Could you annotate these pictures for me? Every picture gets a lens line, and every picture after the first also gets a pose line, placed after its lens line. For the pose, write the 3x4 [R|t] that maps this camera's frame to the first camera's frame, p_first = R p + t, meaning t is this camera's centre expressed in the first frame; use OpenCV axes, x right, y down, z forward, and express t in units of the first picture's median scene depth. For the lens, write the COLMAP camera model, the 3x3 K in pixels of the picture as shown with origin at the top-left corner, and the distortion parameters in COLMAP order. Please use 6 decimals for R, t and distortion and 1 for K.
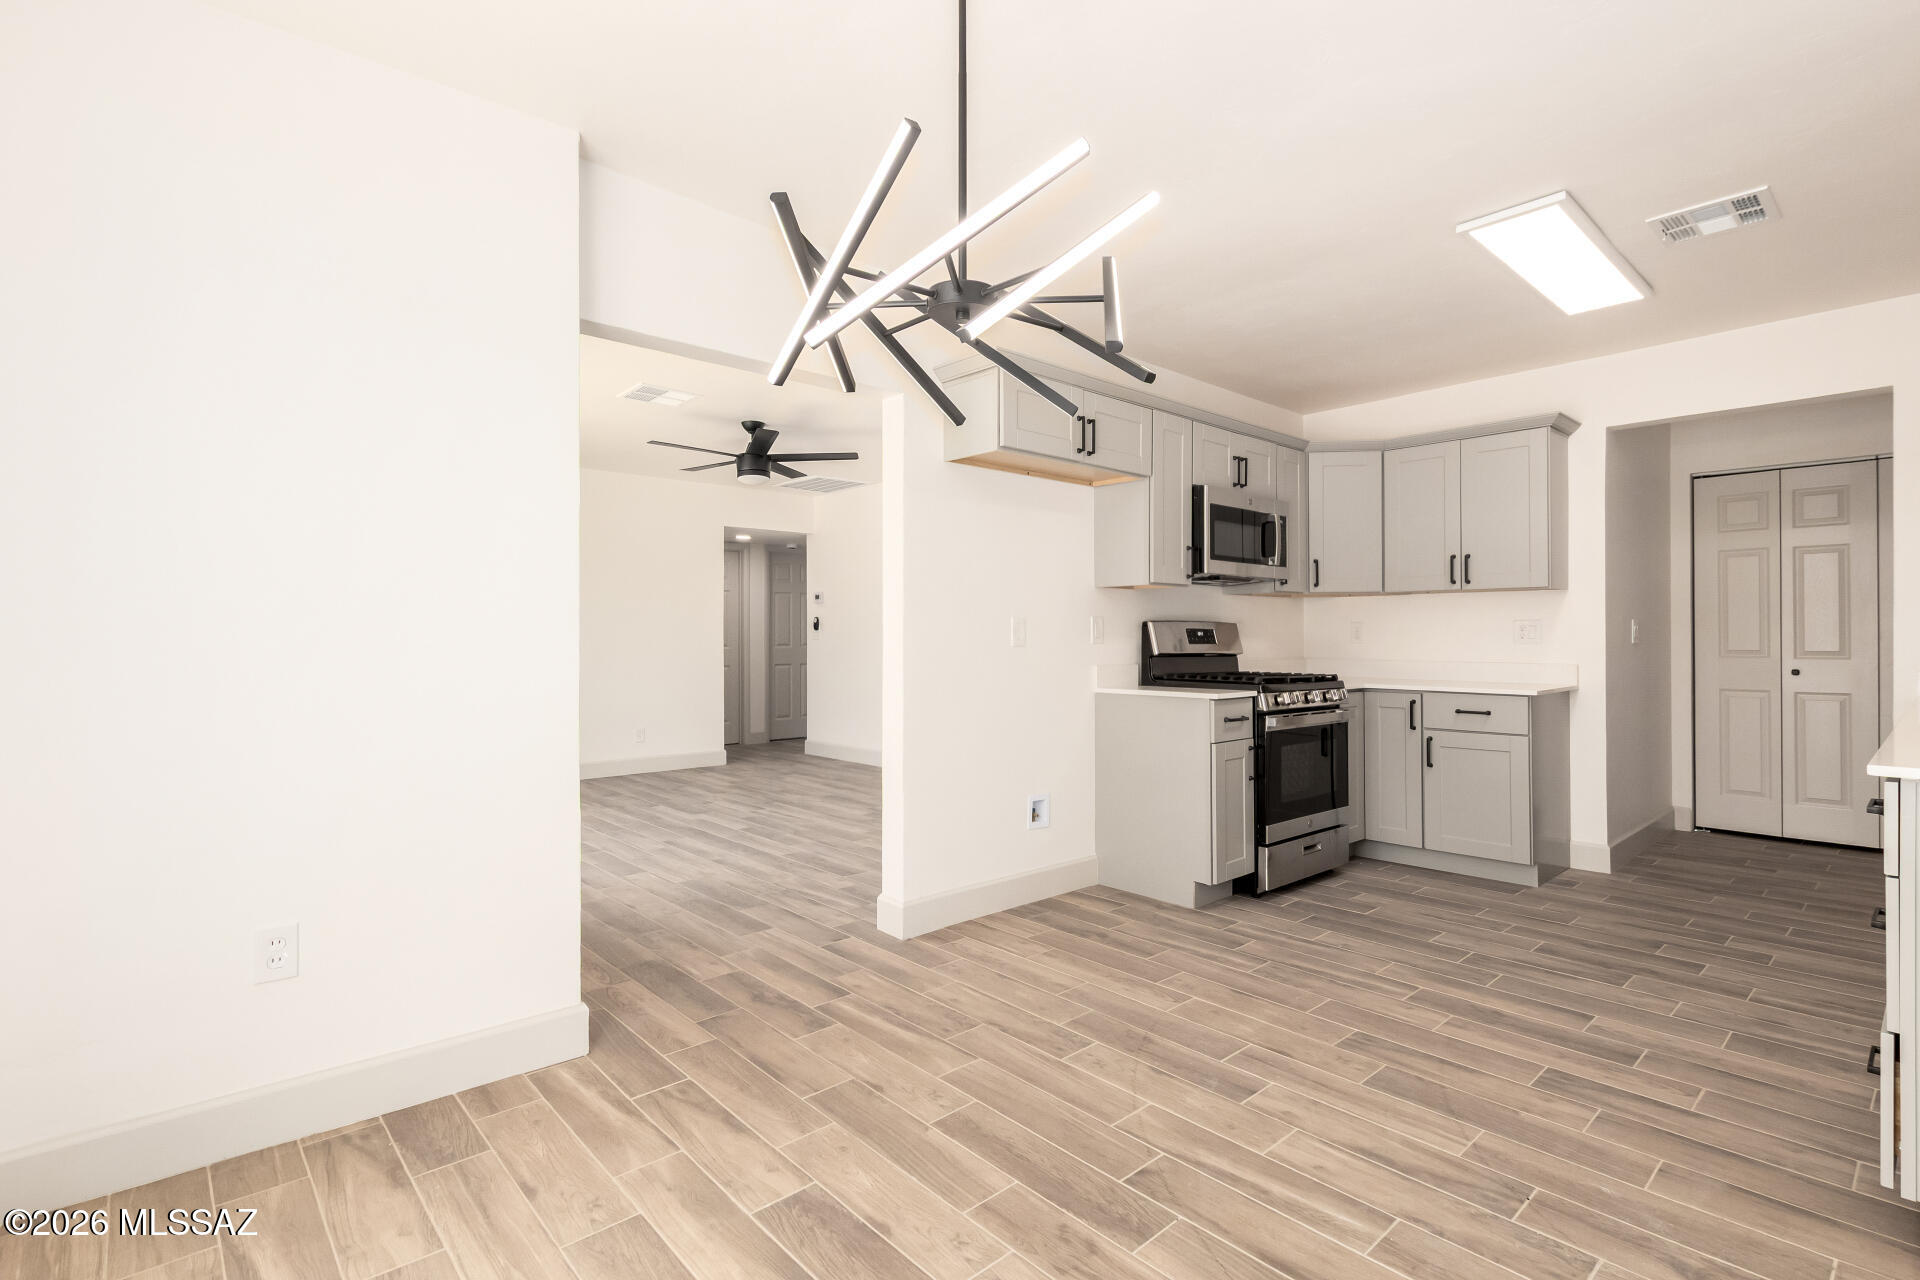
lens RADIAL K [[901.0, 0, 969.1], [0, 901.0, 633.4], [0, 0, 1]] dist [0.003441, -0.000188]
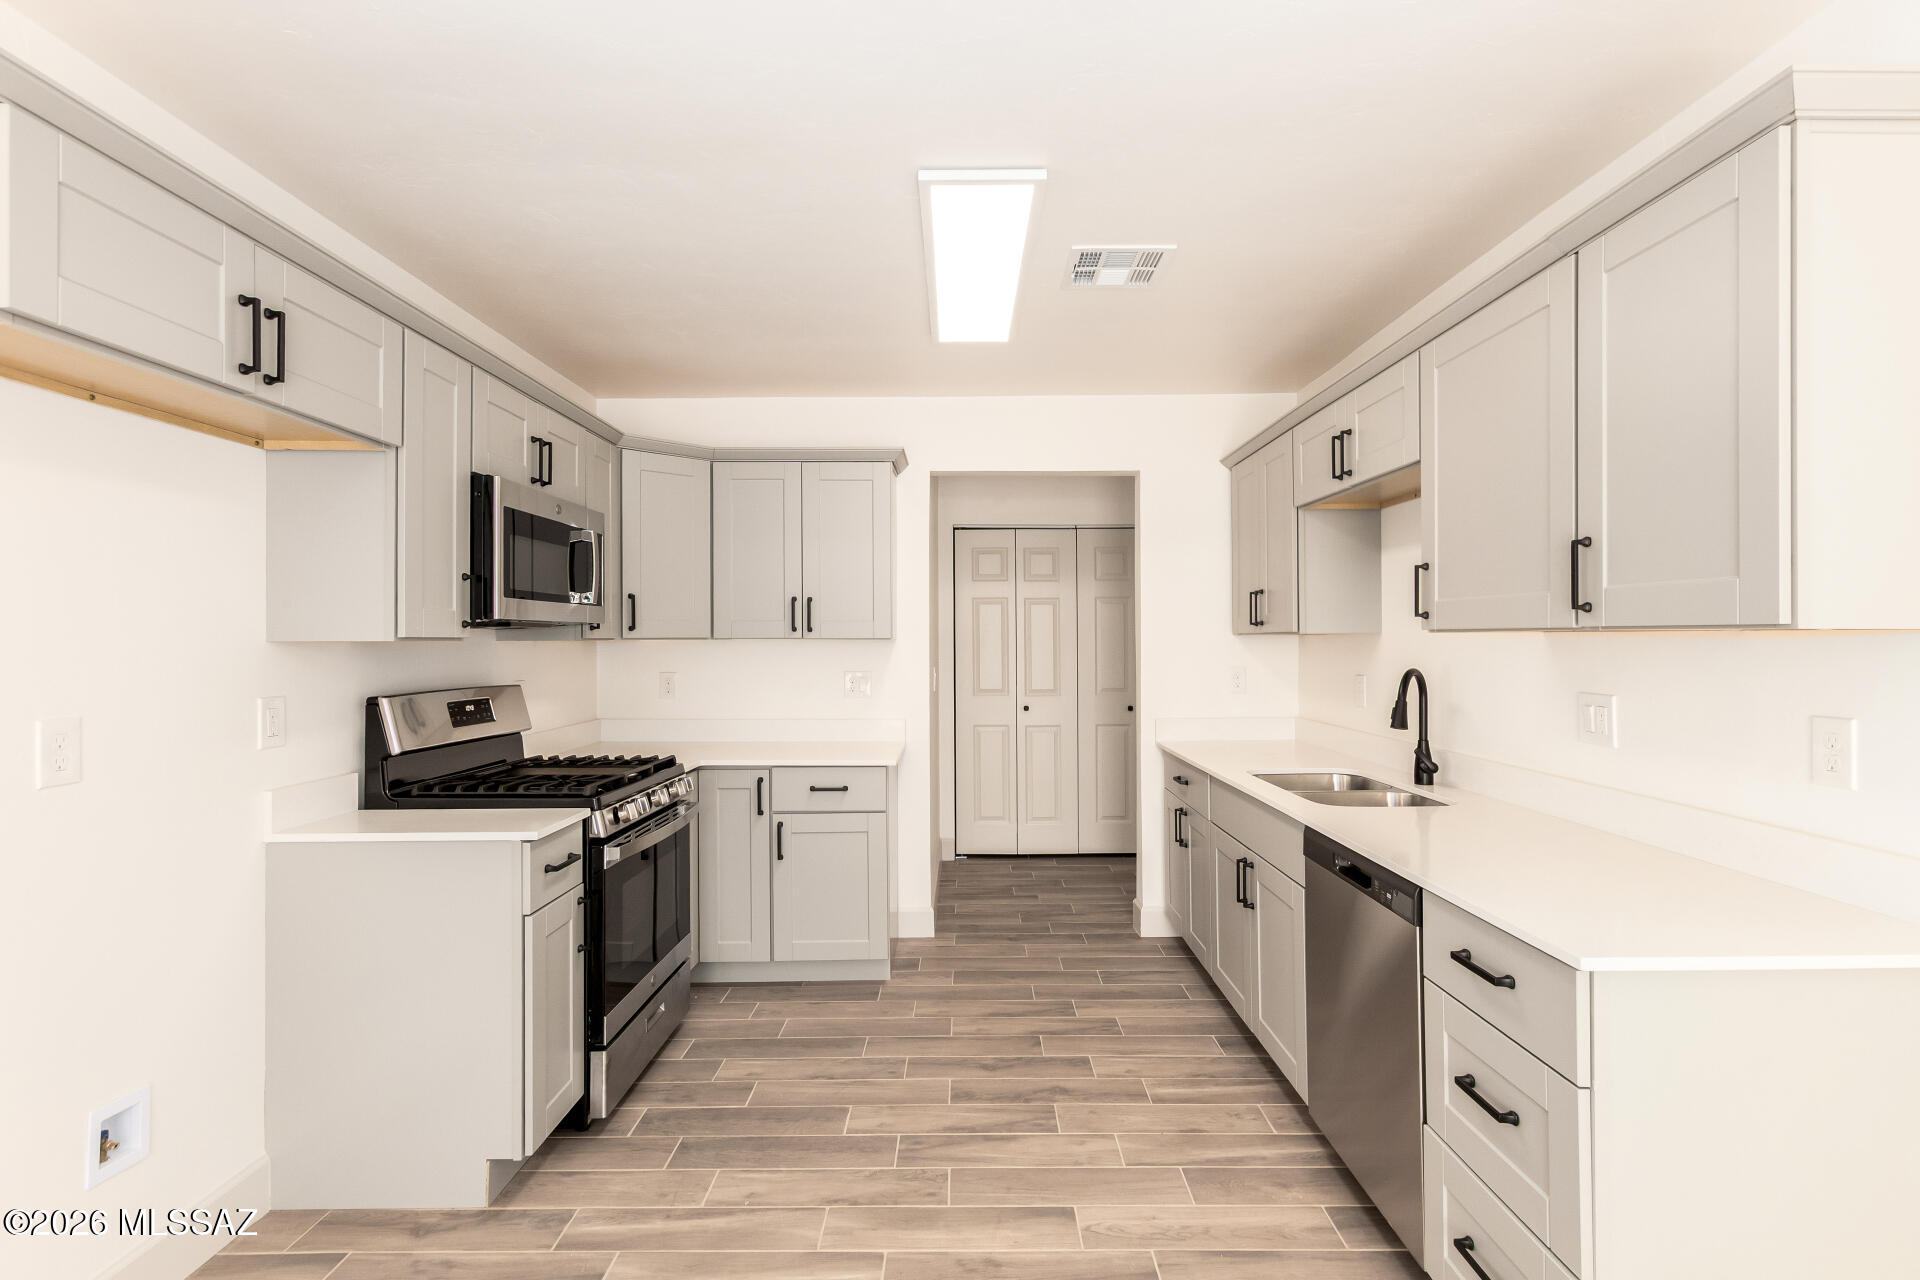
lens RADIAL K [[901.0, 0, 969.1], [0, 901.0, 633.4], [0, 0, 1]] dist [0.003441, -0.000188]
pose [[0.666422, 0.004415, 0.745562, 0.020096], [-0.001106, 0.999987, -0.004933, -0.054281], [-0.745574, 0.002463, 0.666418, 0.350264]]
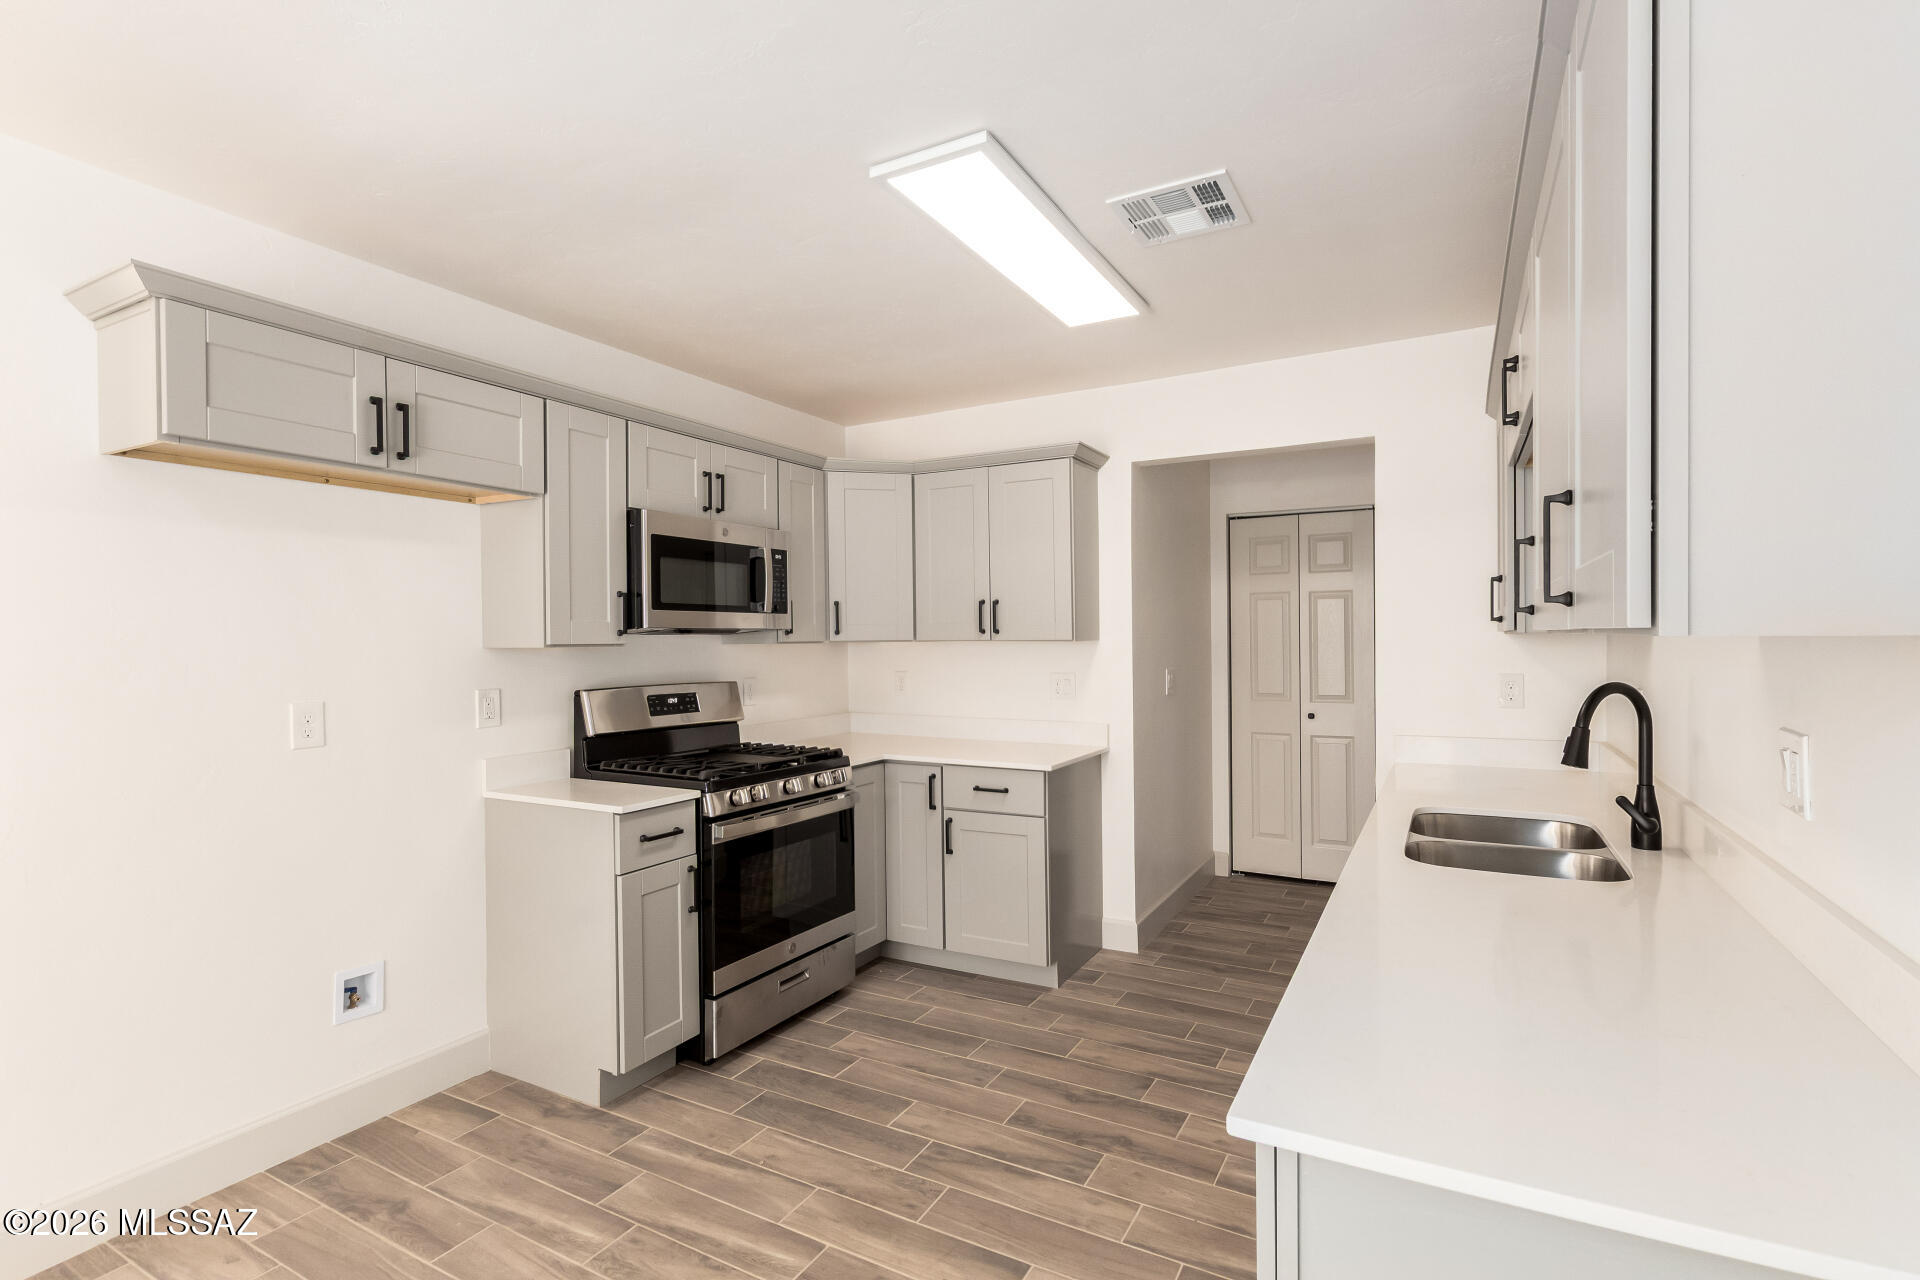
lens RADIAL K [[890.6, 0, 977.9], [0, 890.6, 646.0], [0, 0, 1]] dist [0.003142, 0.000112]
pose [[0.942276, -0.010365, 0.334677, 0.273031], [0.006625, 0.999902, 0.012317, -0.059221], [-0.334772, -0.009389, 0.942252, 0.219849]]
